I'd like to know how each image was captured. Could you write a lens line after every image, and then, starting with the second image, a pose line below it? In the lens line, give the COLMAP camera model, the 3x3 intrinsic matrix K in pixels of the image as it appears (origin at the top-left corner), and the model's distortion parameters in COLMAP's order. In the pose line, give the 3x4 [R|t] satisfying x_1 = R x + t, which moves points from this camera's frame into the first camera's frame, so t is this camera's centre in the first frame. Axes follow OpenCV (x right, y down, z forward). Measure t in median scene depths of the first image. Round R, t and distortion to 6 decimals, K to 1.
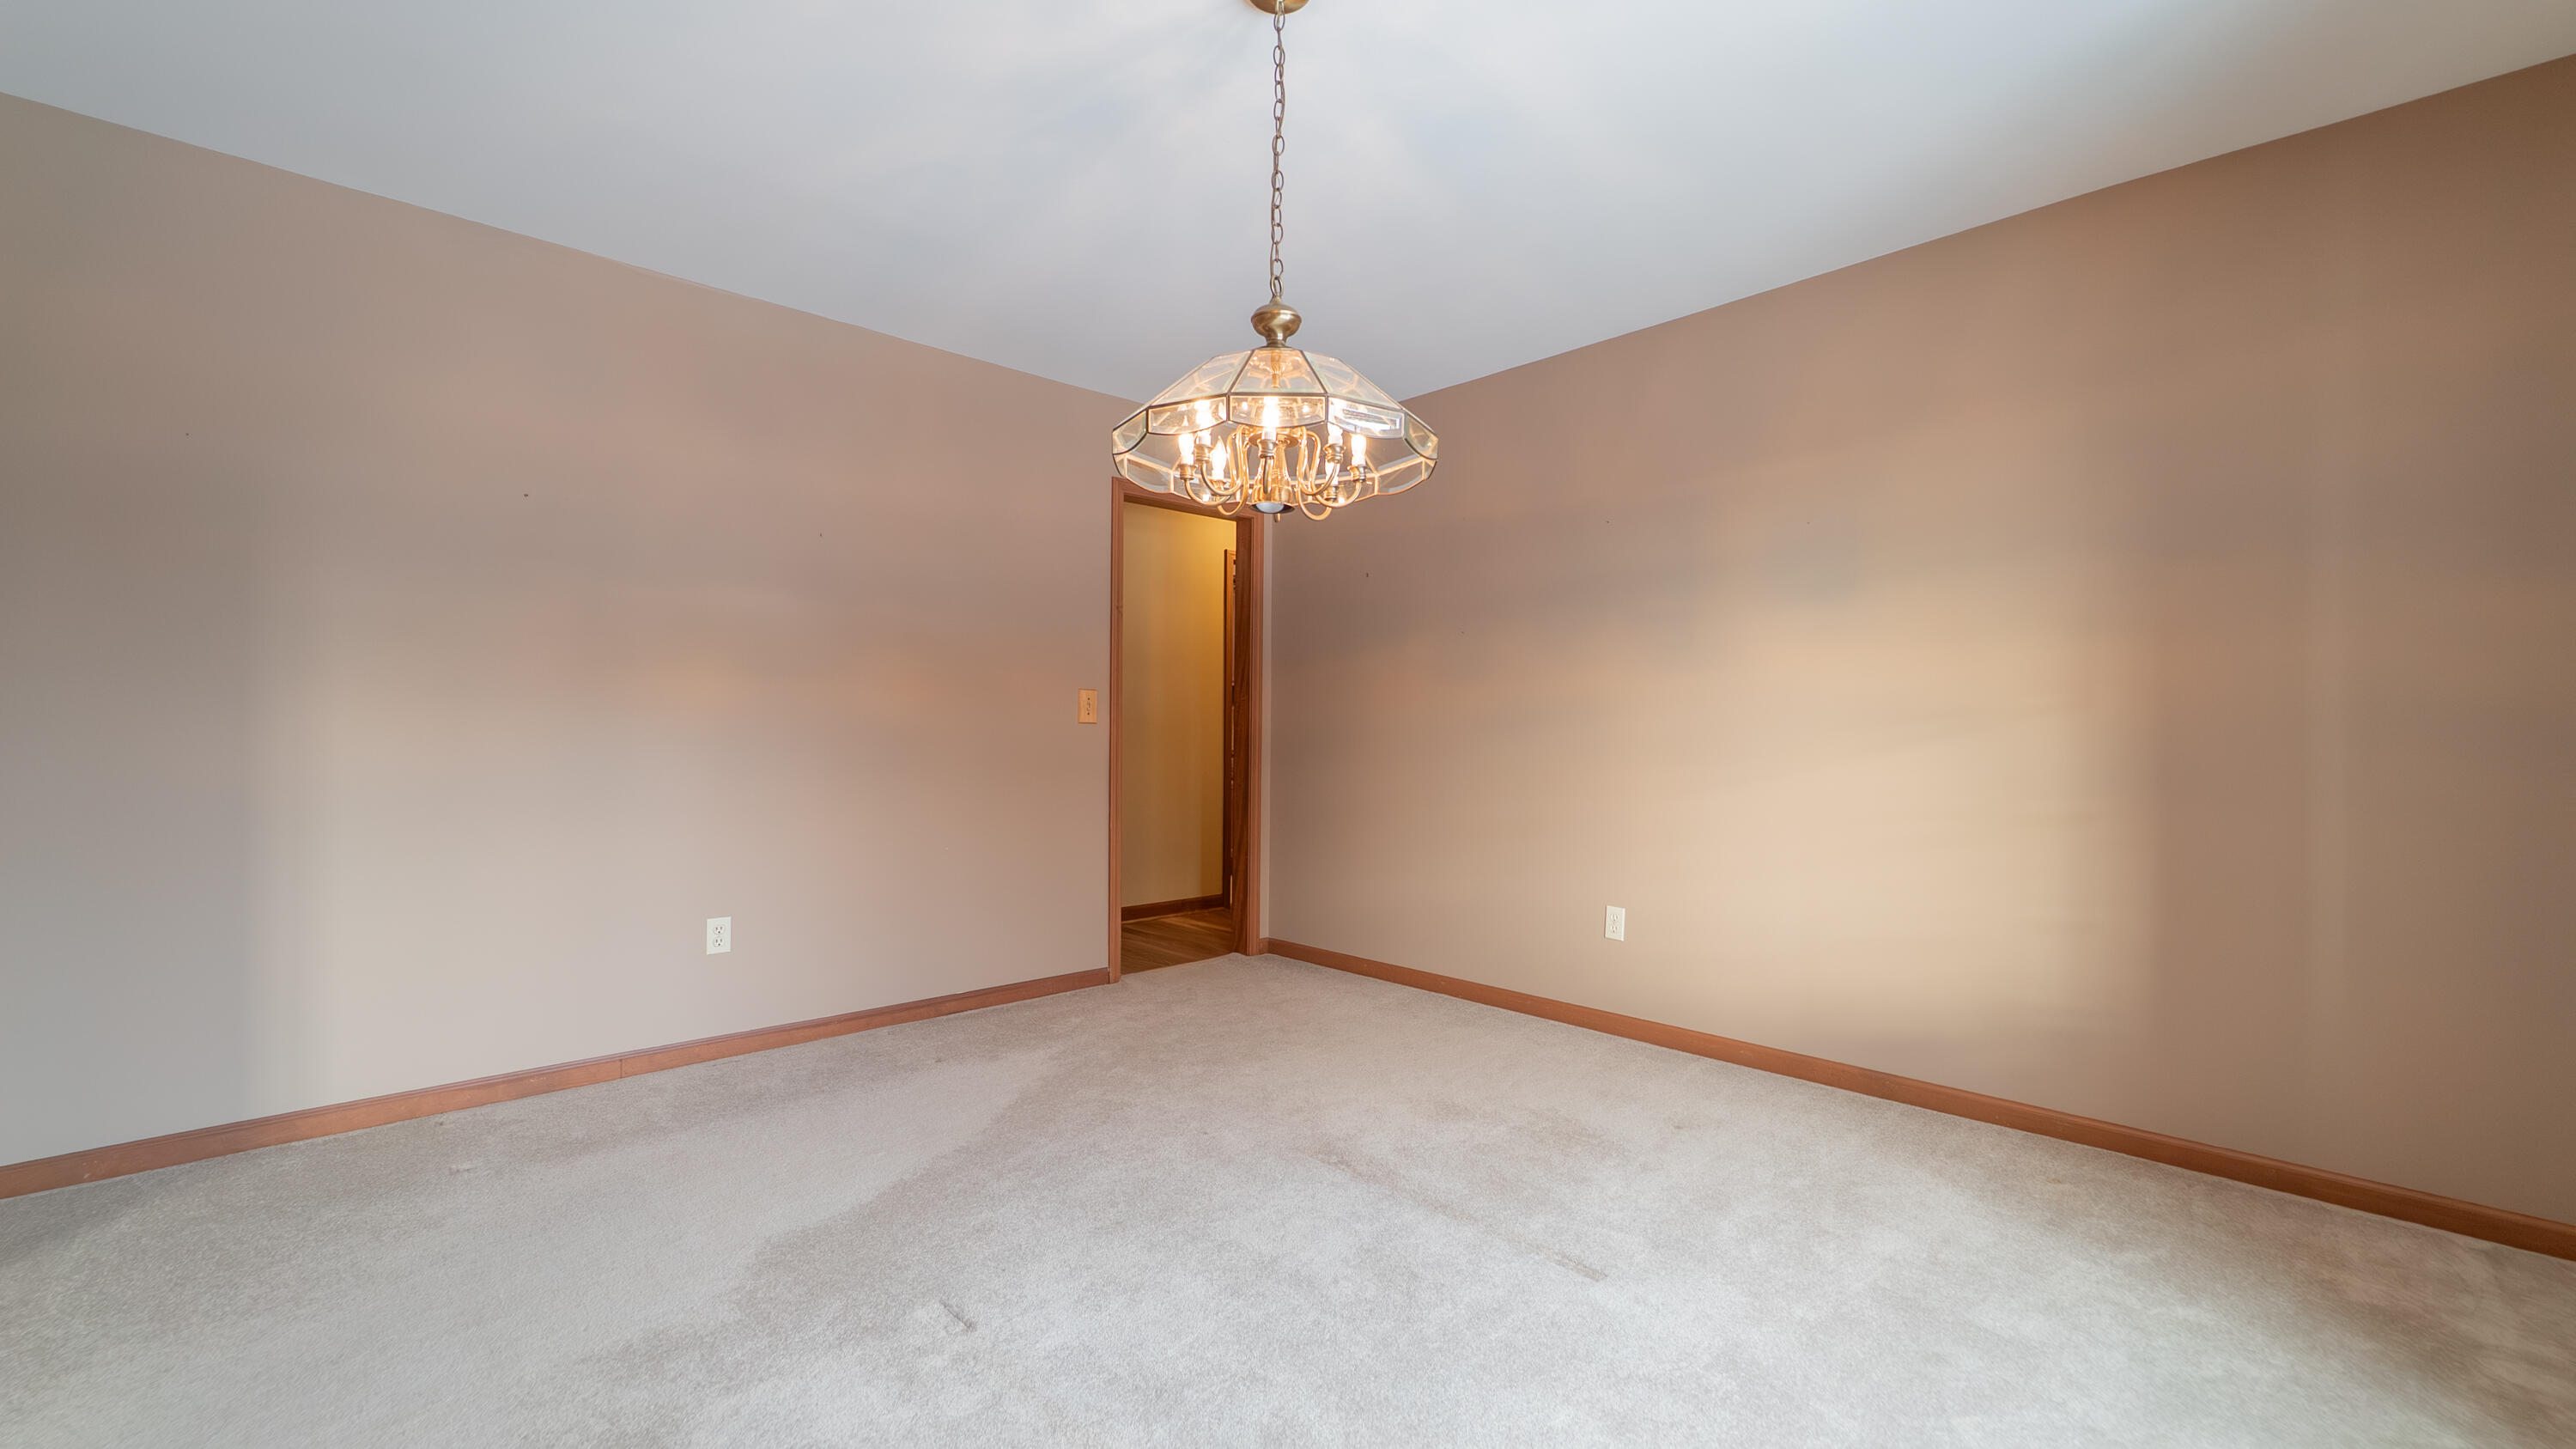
lens RADIAL K [[1029.1, 0, 1288.5], [0, 1029.1, 728.1], [0, 0, 1]] dist [0.002753, -0.001803]
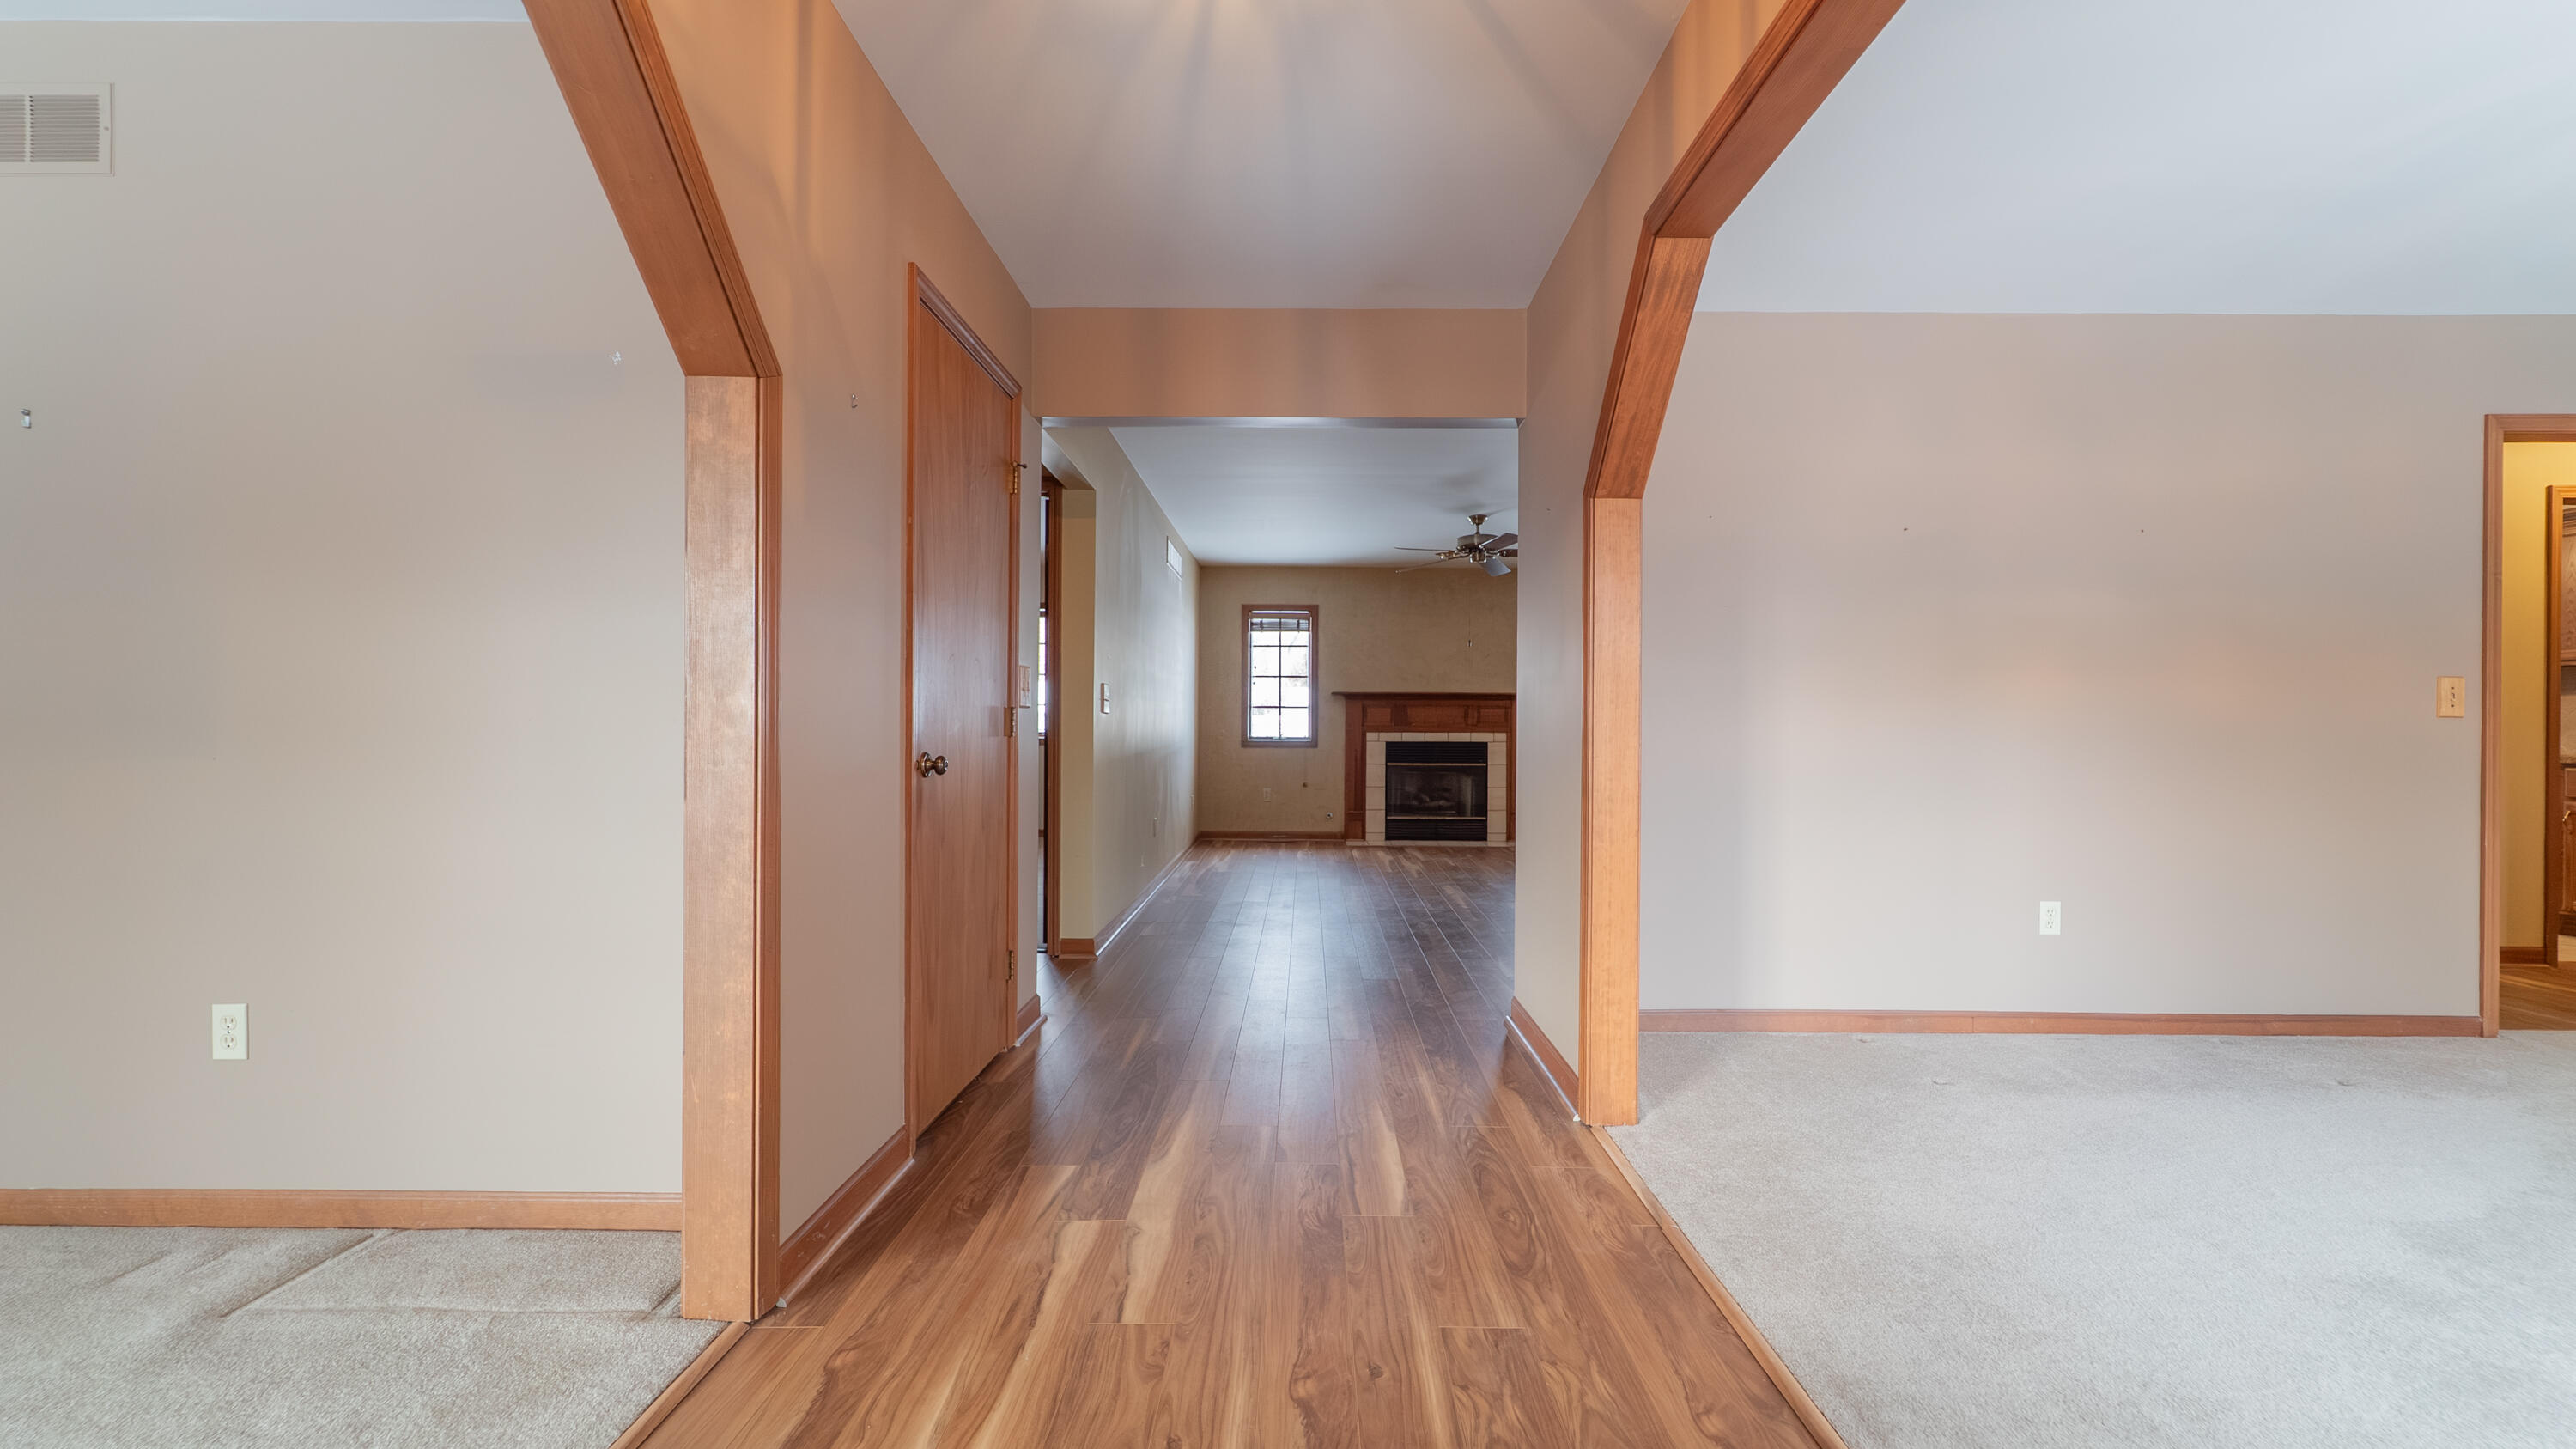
lens RADIAL K [[1029.1, 0, 1305.9], [0, 1029.1, 733.2], [0, 0, 1]] dist [0.002753, -0.001803]
pose [[0.718475, 0.000231, -0.695552, -0.364772], [0.003144, 0.999989, 0.003579, 0.003076], [0.695545, -0.004758, 0.718467, -0.305670]]
